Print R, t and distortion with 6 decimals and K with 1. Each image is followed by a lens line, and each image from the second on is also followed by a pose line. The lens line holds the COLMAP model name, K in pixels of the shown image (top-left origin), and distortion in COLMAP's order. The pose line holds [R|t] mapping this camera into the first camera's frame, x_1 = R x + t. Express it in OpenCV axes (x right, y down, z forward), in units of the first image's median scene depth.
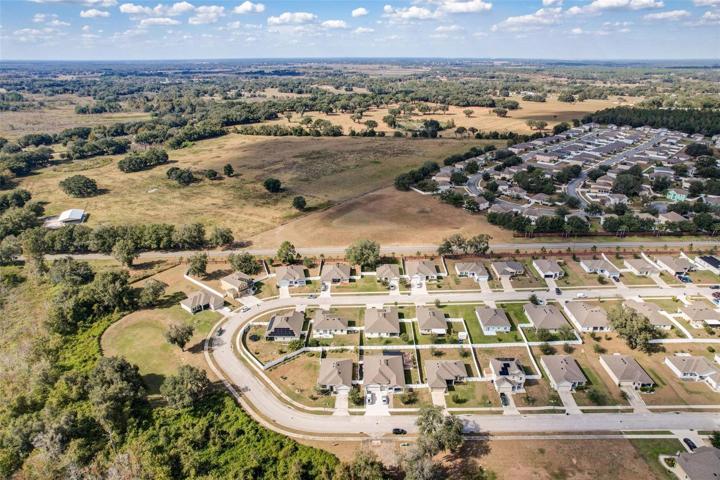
lens RADIAL K [[458.0, 0, 361.7], [0, 458.0, 250.3], [0, 0, 1]] dist [-0.065901, 0.049972]
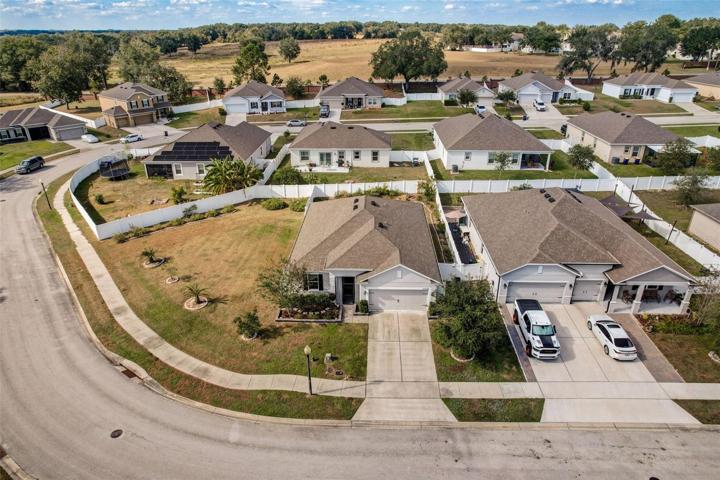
lens RADIAL K [[458.0, 0, 361.7], [0, 458.0, 250.3], [0, 0, 1]] dist [-0.065901, 0.049972]
pose [[0.999850, 0.009971, -0.014179, -0.055718], [-0.009258, 0.998732, 0.049487, 0.269667], [0.014655, -0.049348, 0.998674, 0.771780]]
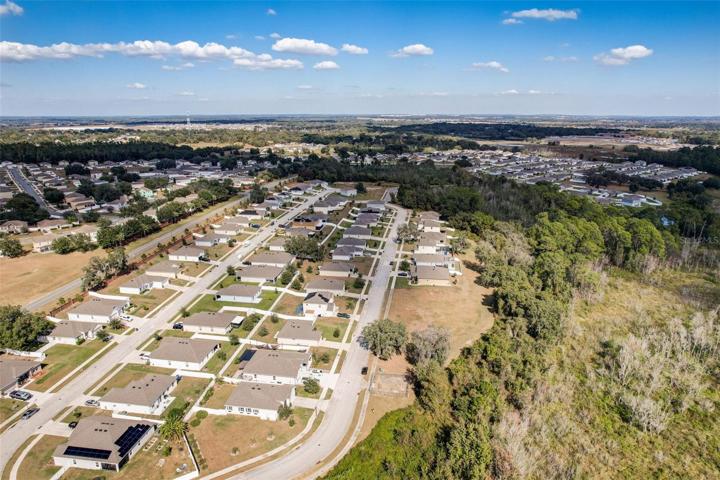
lens RADIAL K [[458.0, 0, 361.7], [0, 458.0, 250.3], [0, 0, 1]] dist [-0.065901, 0.049972]
pose [[0.134885, -0.279302, 0.950682, -0.701538], [0.389198, 0.897273, 0.208391, -0.042458], [-0.911225, 0.341894, 0.229733, 0.603126]]
